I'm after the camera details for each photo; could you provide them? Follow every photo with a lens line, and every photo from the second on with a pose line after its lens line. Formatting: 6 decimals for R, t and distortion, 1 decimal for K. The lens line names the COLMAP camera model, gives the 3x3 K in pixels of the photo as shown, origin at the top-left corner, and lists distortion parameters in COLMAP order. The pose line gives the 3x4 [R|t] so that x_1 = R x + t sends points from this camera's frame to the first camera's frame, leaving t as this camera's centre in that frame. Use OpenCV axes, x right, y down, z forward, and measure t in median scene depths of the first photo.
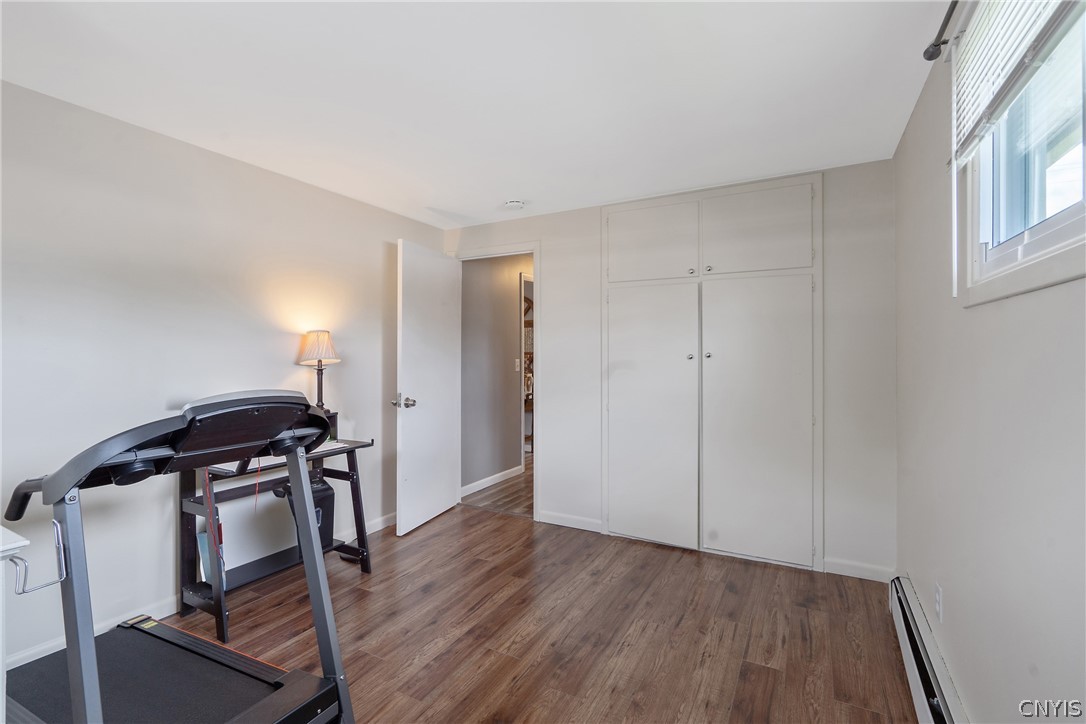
lens RADIAL K [[499.7, 0, 543.3], [0, 499.7, 357.1], [0, 0, 1]] dist [-0.002431, 0.002720]
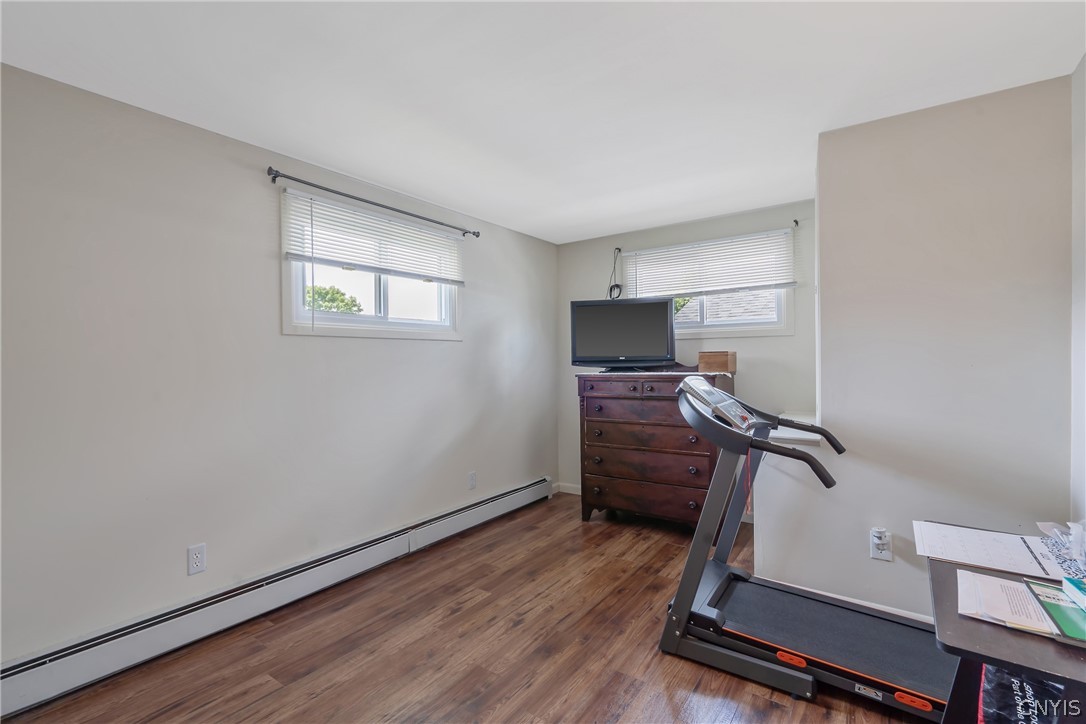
lens RADIAL K [[499.7, 0, 541.4], [0, 499.7, 359.9], [0, 0, 1]] dist [-0.002431, 0.002720]
pose [[-0.993255, 0.010502, 0.115470, -0.199561], [0.012260, 0.999819, 0.014526, -0.014792], [-0.115297, 0.015844, -0.993205, 1.937694]]
